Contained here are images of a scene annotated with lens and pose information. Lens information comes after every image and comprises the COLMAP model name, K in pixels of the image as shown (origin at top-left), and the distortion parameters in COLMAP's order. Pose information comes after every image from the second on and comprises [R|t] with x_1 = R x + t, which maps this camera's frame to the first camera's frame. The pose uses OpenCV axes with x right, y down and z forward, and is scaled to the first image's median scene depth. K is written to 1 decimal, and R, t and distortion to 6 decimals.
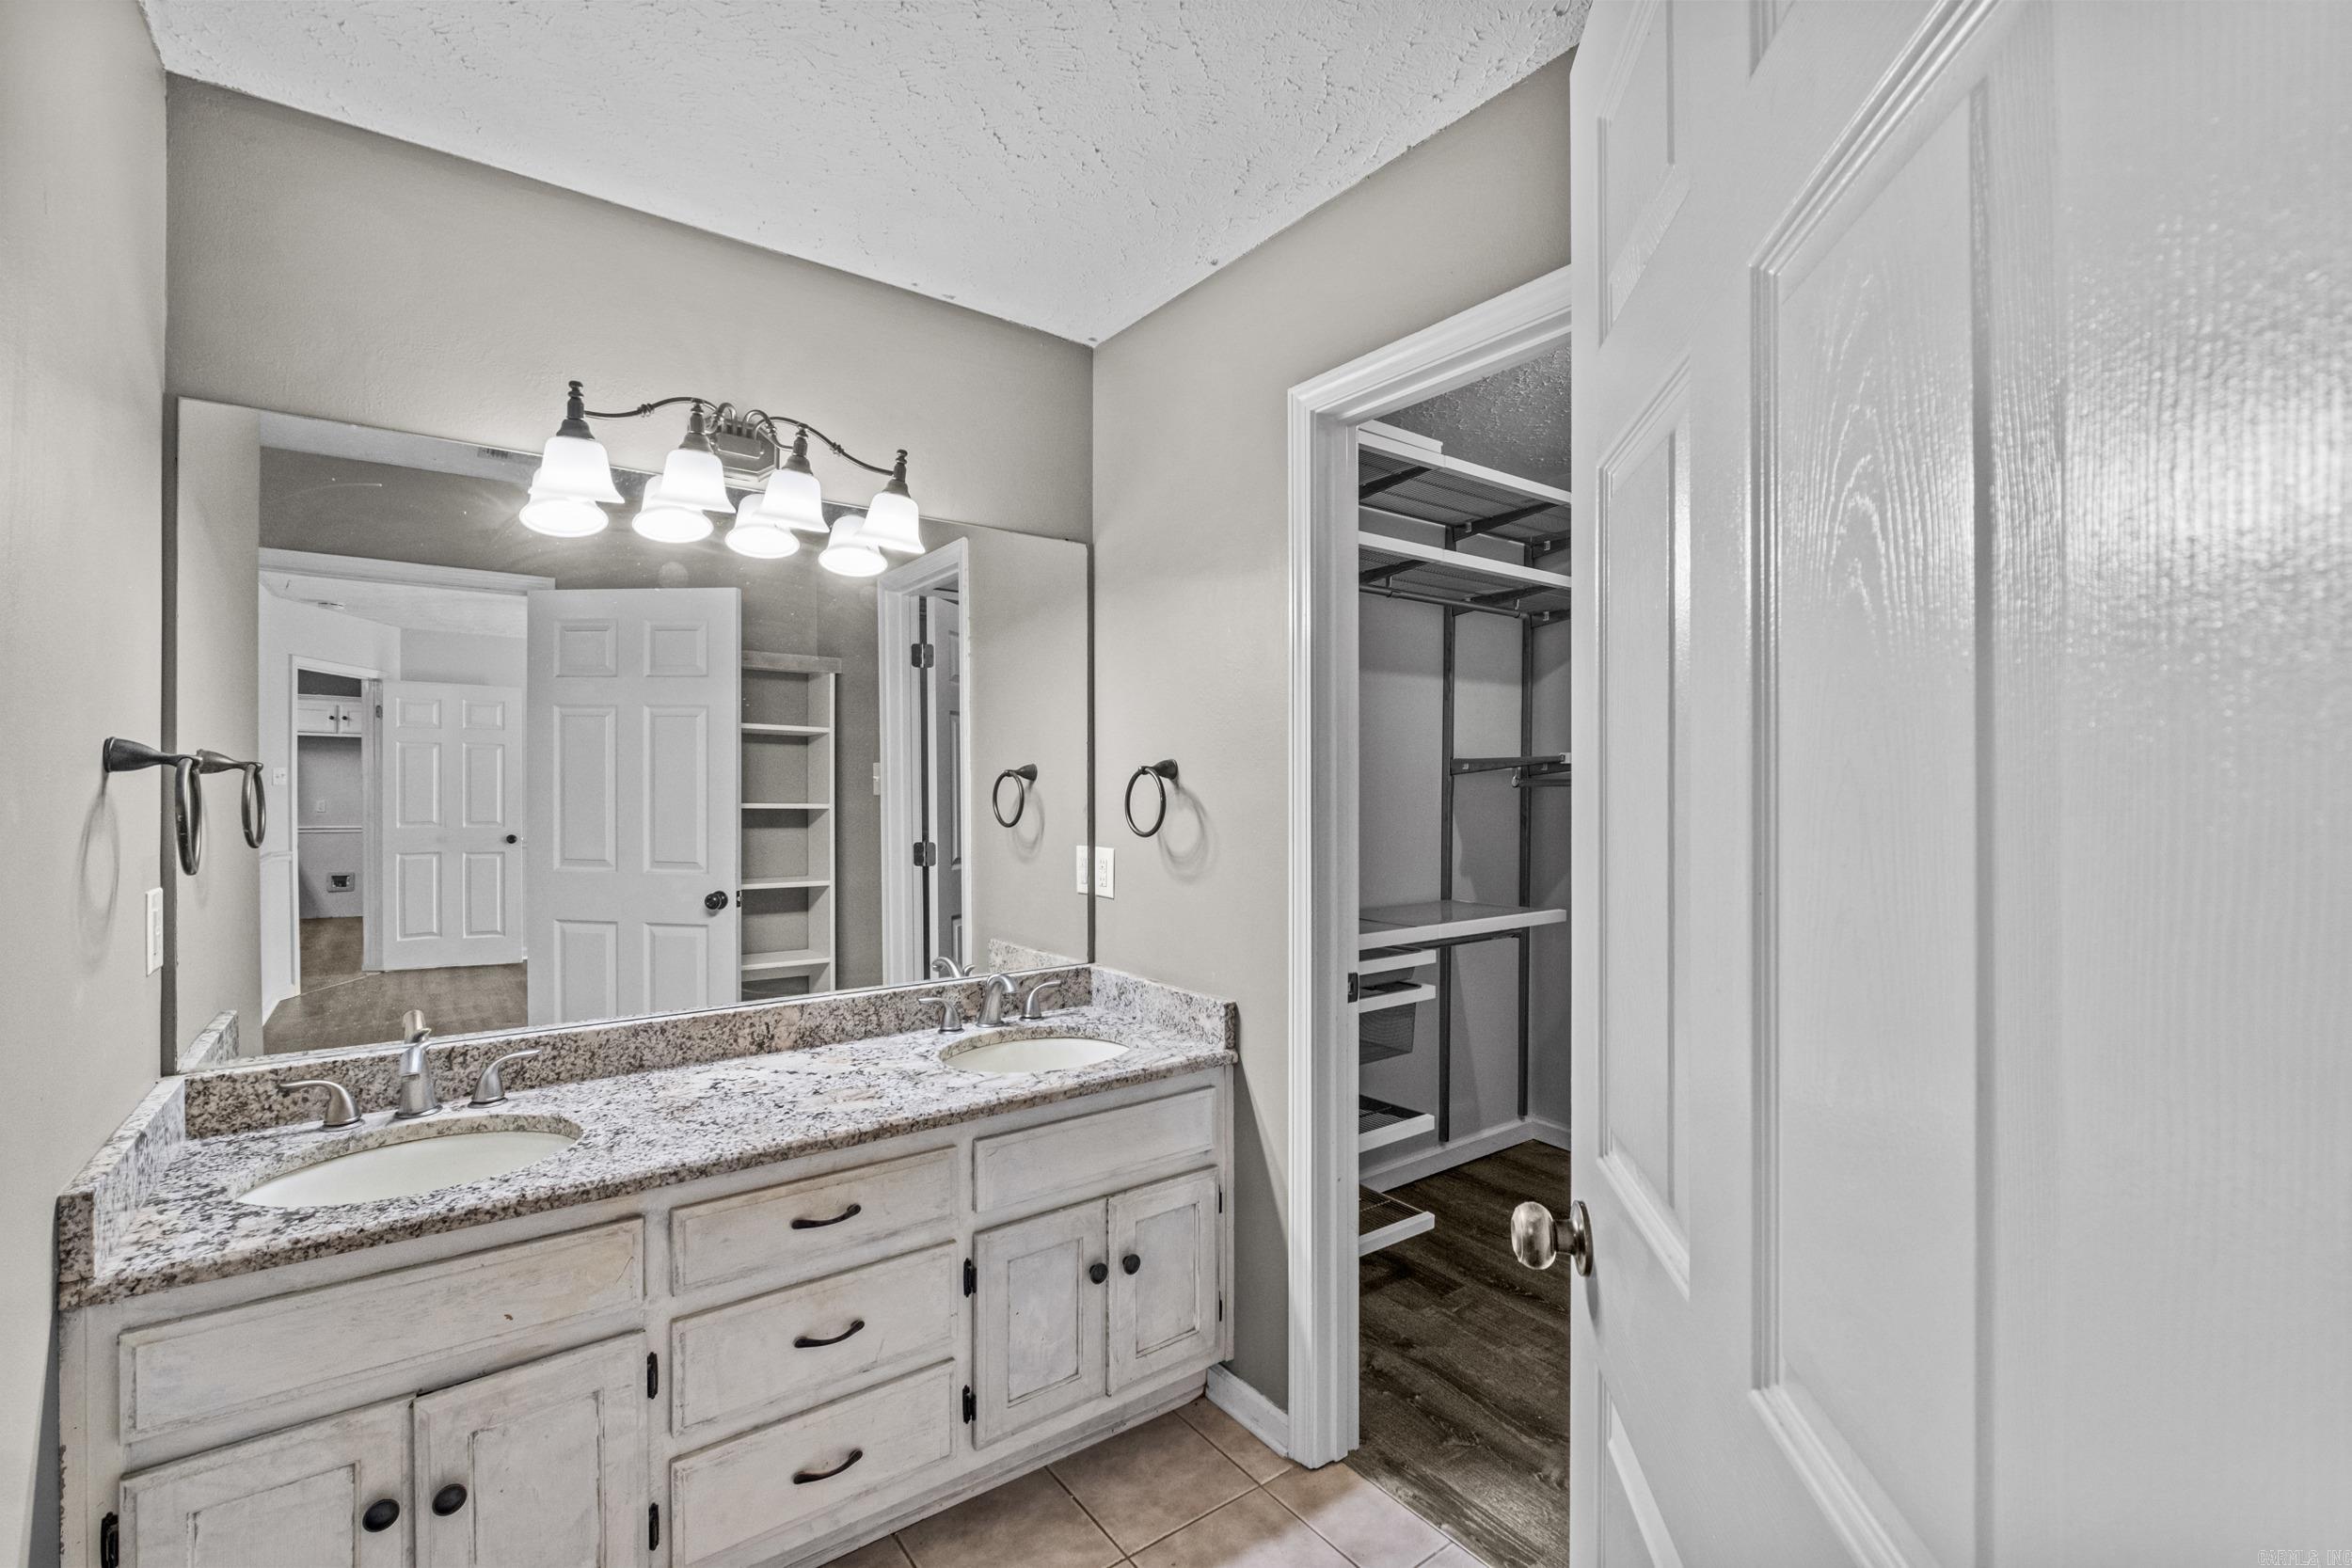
lens RADIAL K [[1023.8, 0, 1173.1], [0, 1023.8, 774.2], [0, 0, 1]] dist [-0.004256, -0.000683]
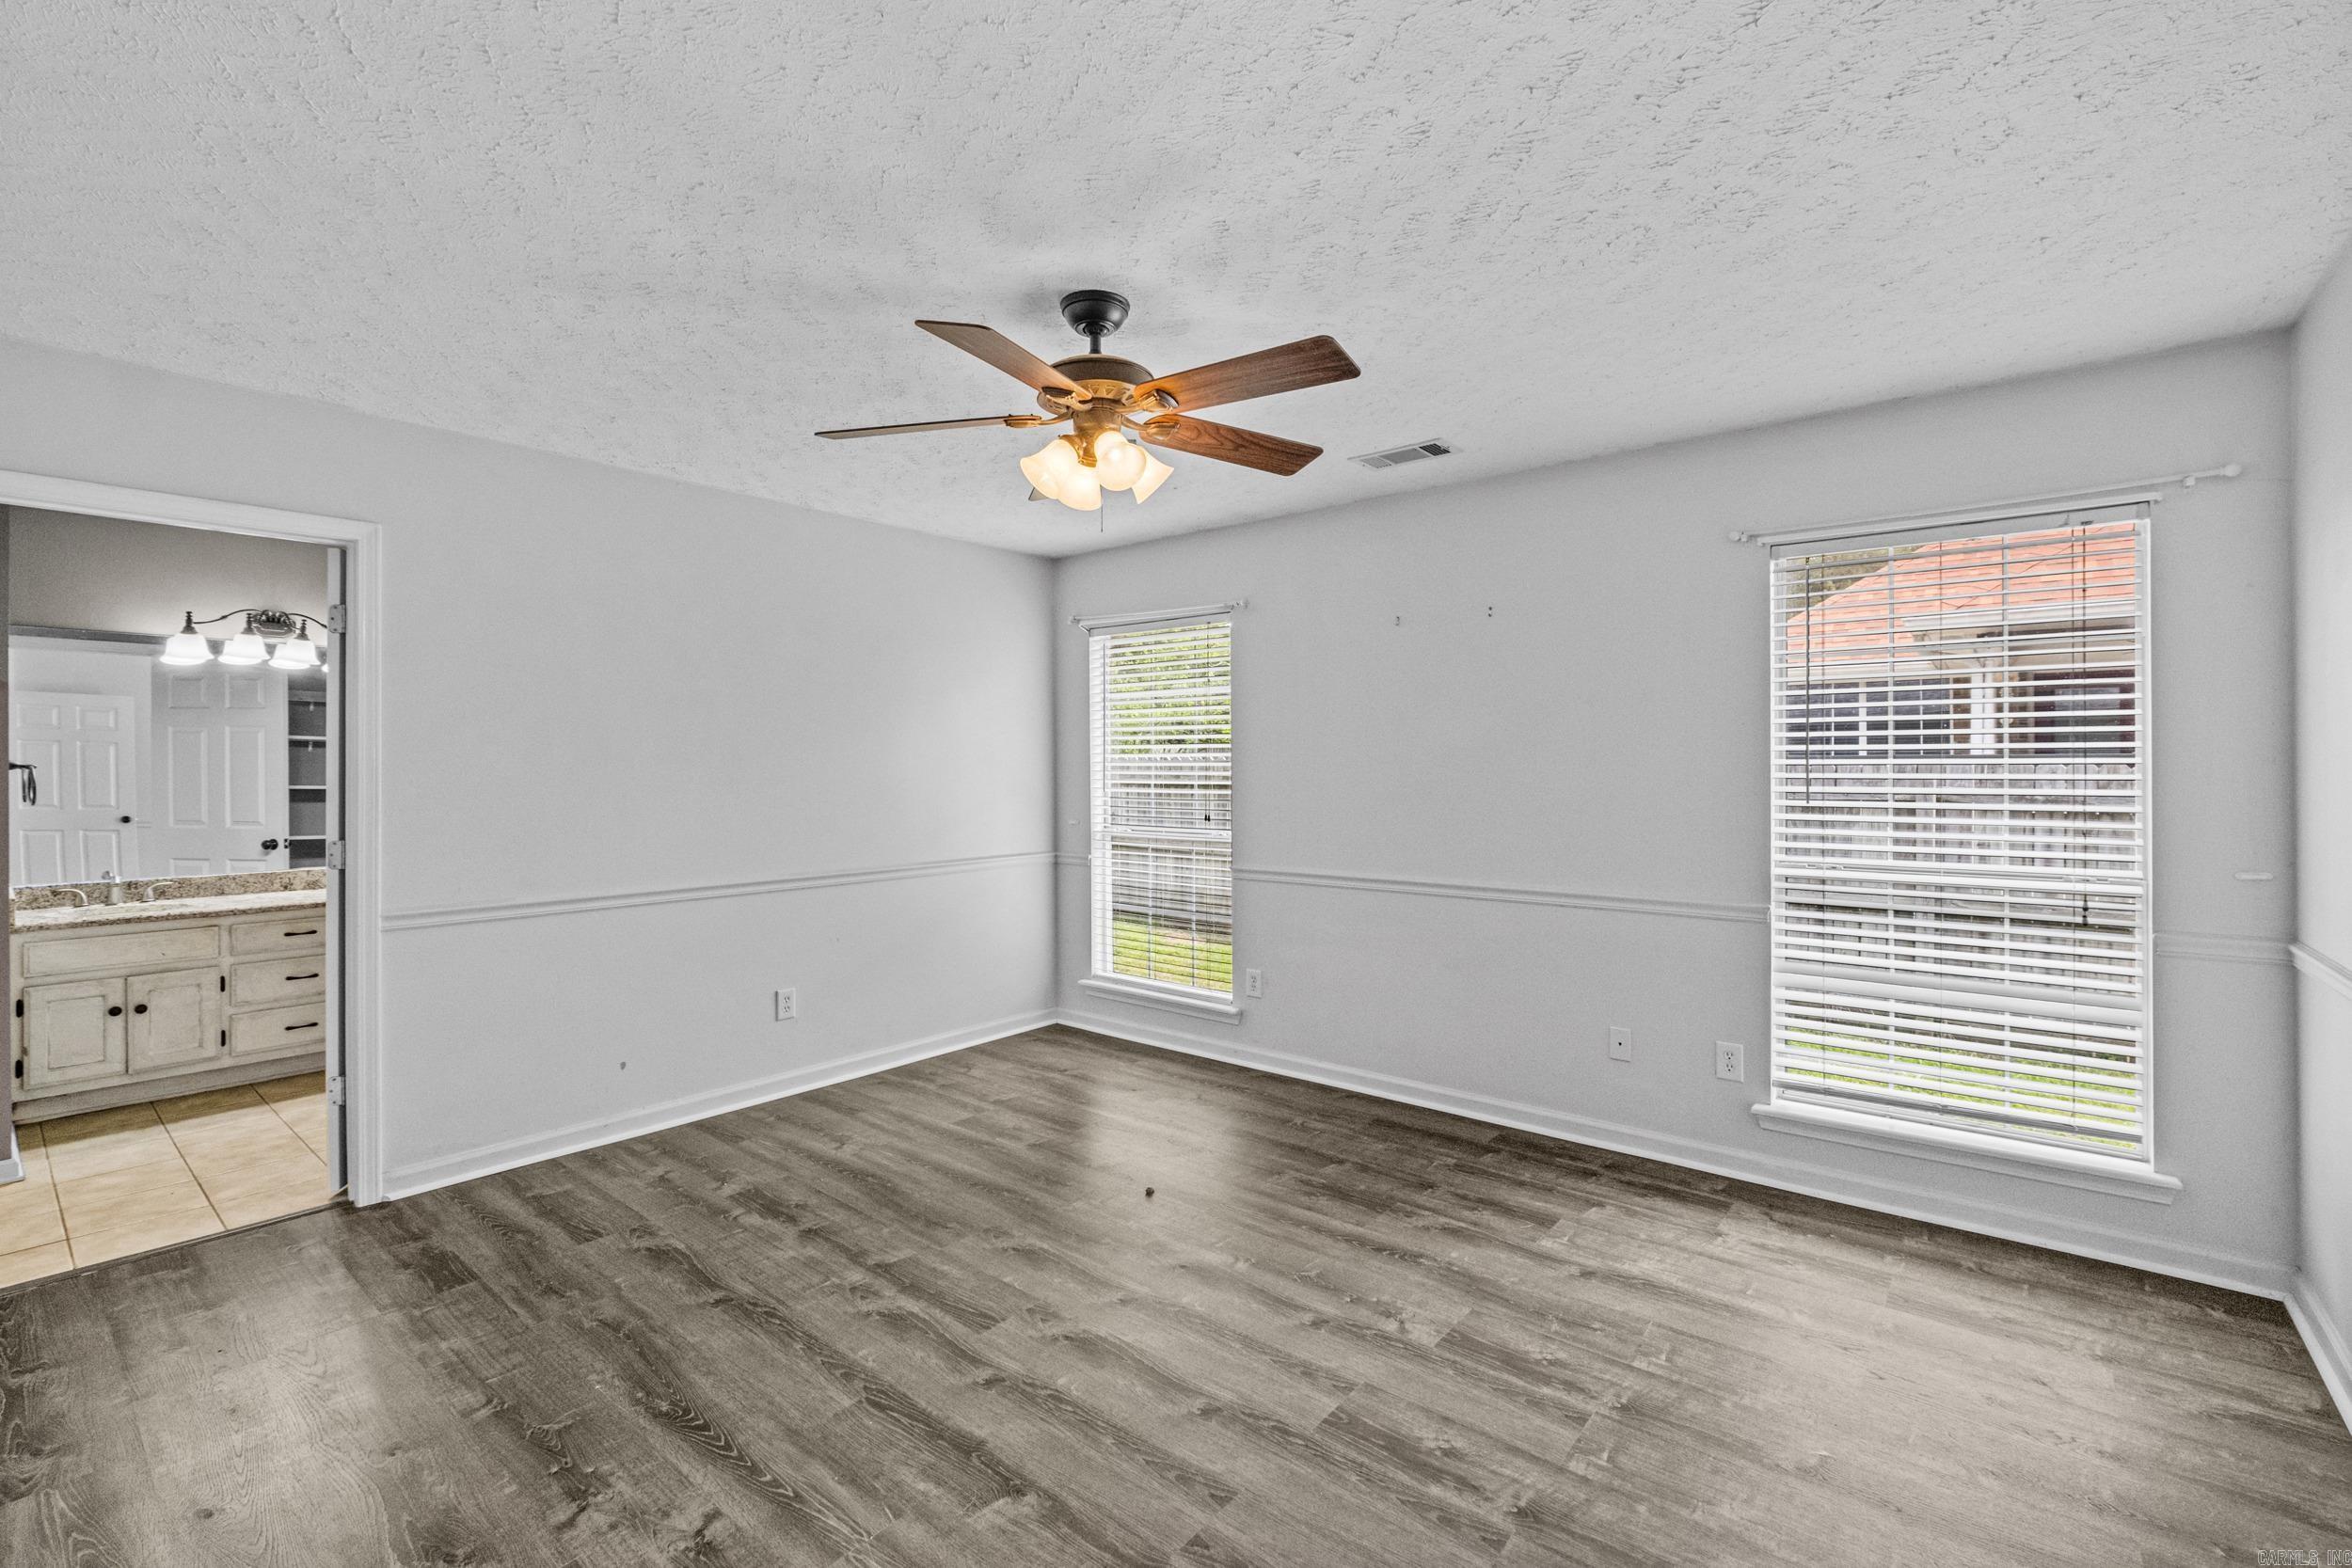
lens RADIAL K [[1027.8, 0, 1162.5], [0, 1027.8, 781.4], [0, 0, 1]] dist [-0.006946, -0.000124]
pose [[0.968042, -0.000915, 0.250786, 1.037972], [0.002883, 0.999968, -0.007484, 0.050509], [-0.250771, 0.007968, 0.968014, -1.912102]]
